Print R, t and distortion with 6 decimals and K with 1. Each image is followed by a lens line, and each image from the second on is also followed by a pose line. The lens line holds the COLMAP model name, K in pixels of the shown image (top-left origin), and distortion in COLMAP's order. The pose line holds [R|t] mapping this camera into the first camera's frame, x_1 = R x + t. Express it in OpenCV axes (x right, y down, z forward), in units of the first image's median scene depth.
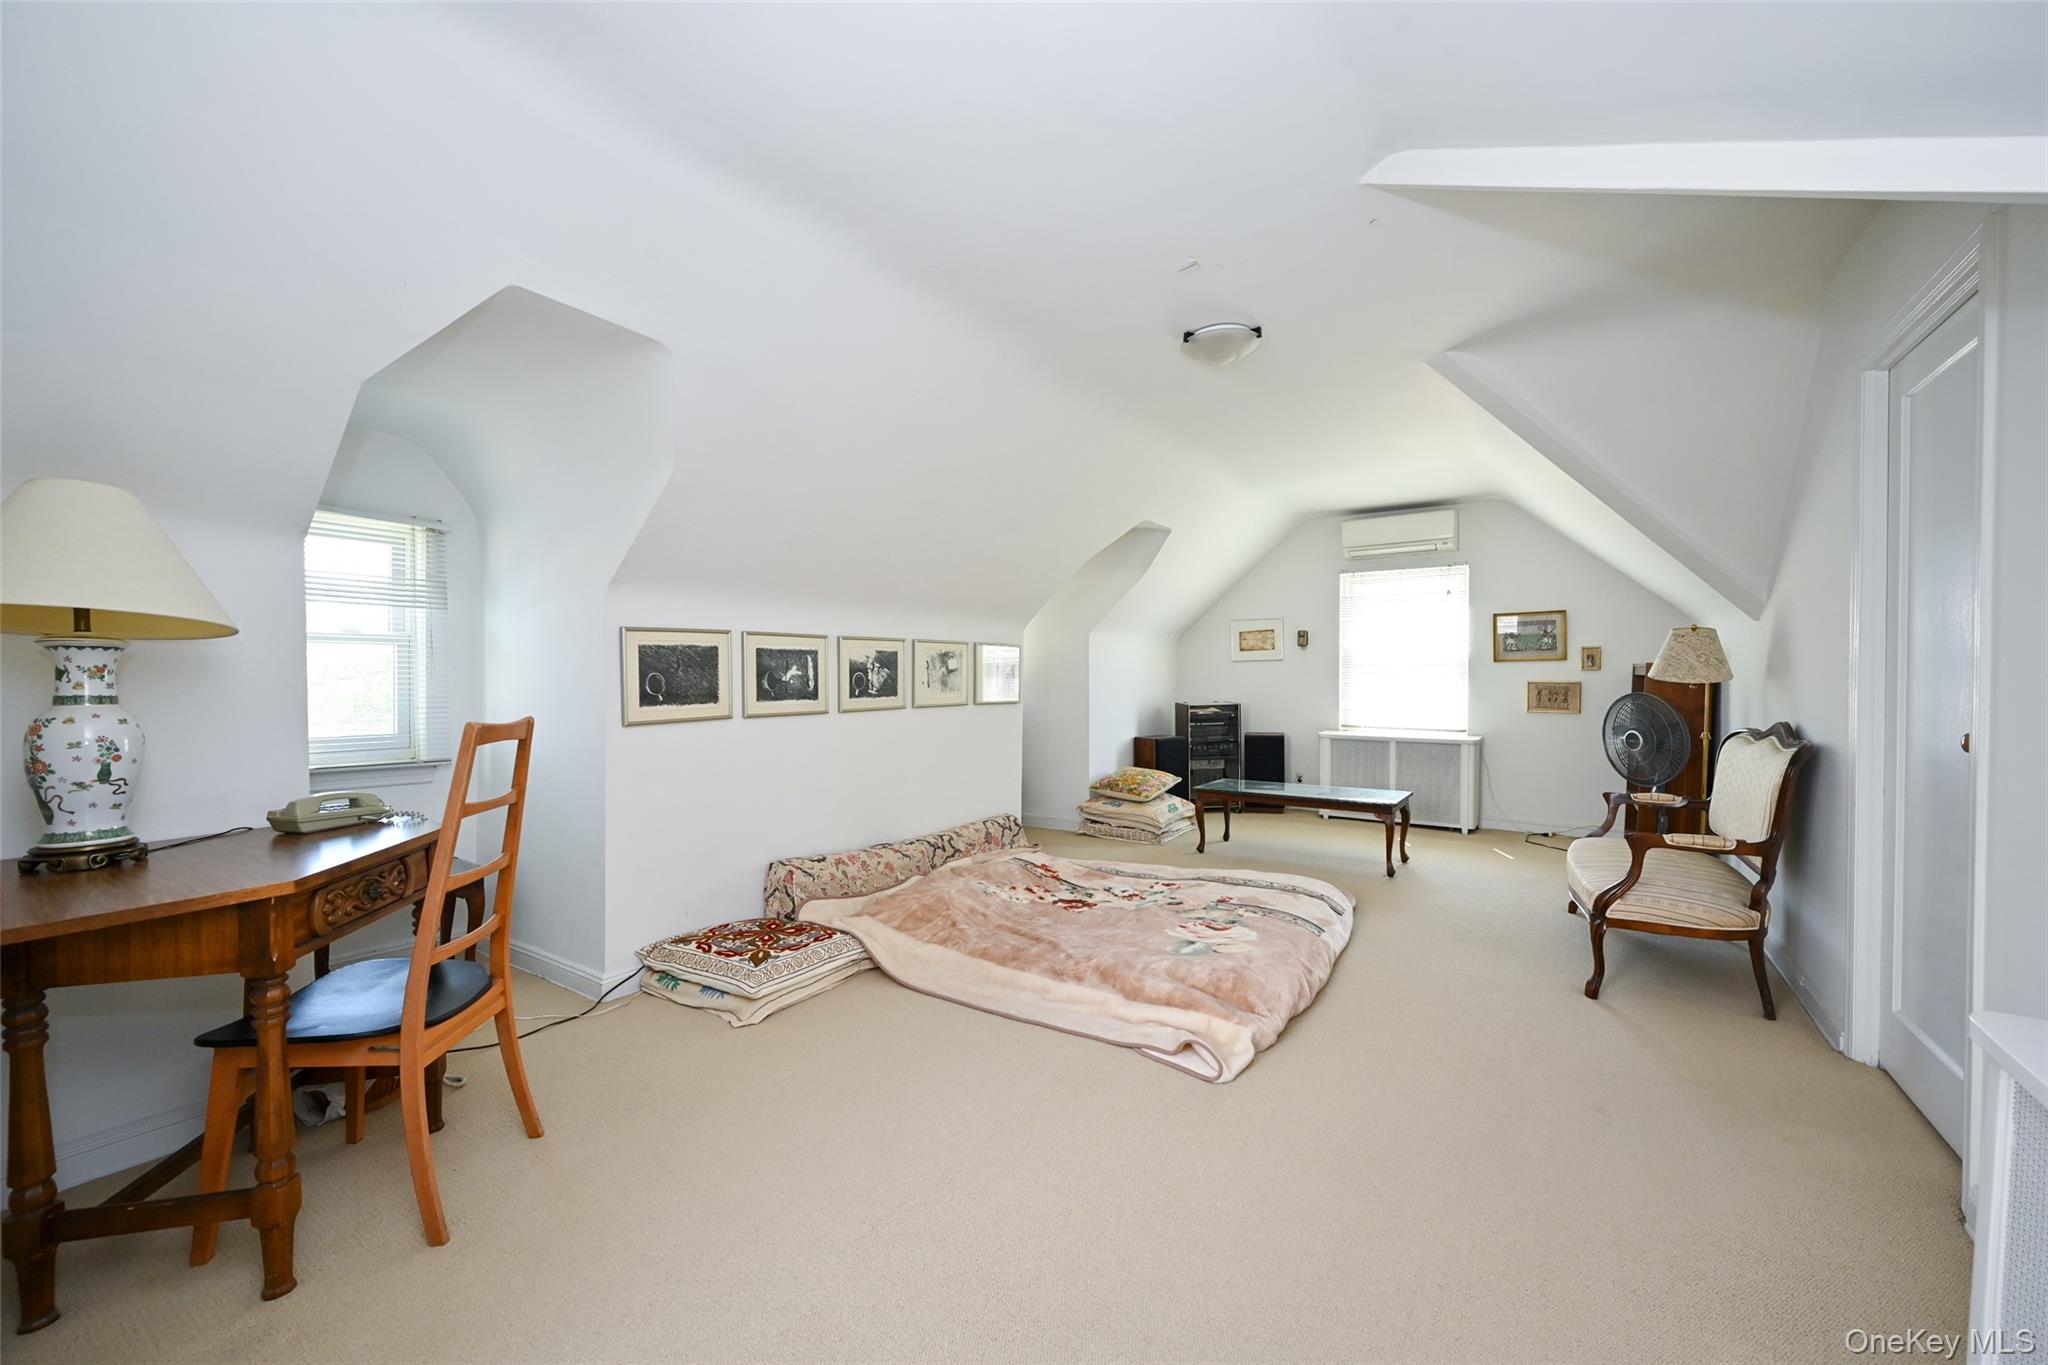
lens RADIAL K [[804.8, 0, 1027.6], [0, 804.8, 684.9], [0, 0, 1]] dist [0.000911, 0.000014]
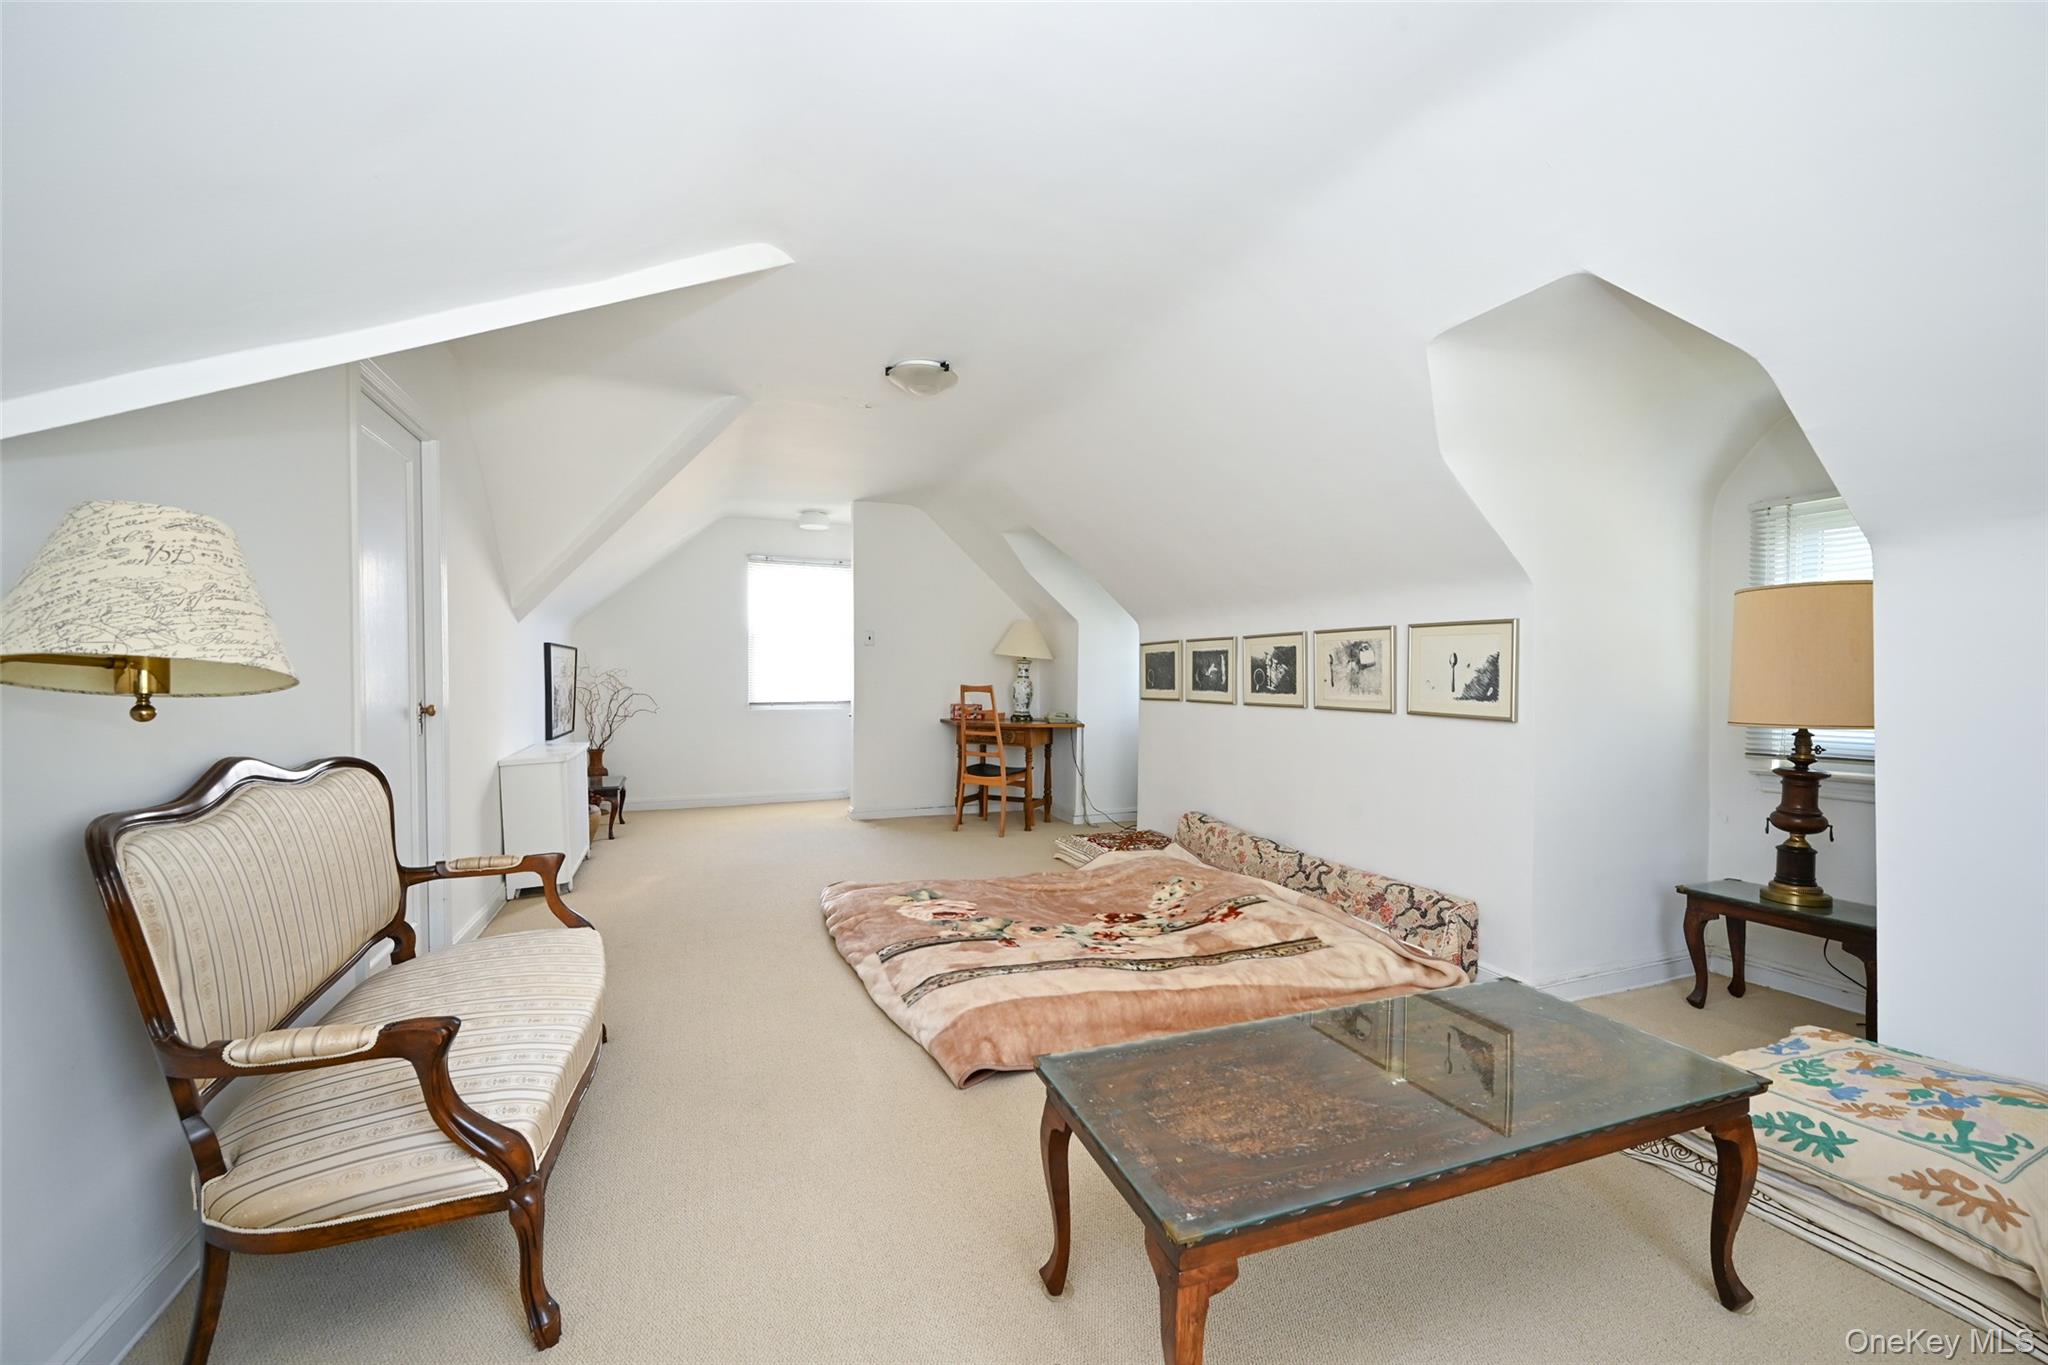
lens RADIAL K [[804.8, 0, 1027.6], [0, 804.8, 684.9], [0, 0, 1]] dist [0.000911, 0.000014]
pose [[-0.560207, 0.014500, -0.828226, 0.846746], [-0.012594, 0.999582, 0.026018, -0.018249], [0.828257, 0.025007, -0.559791, 1.363283]]
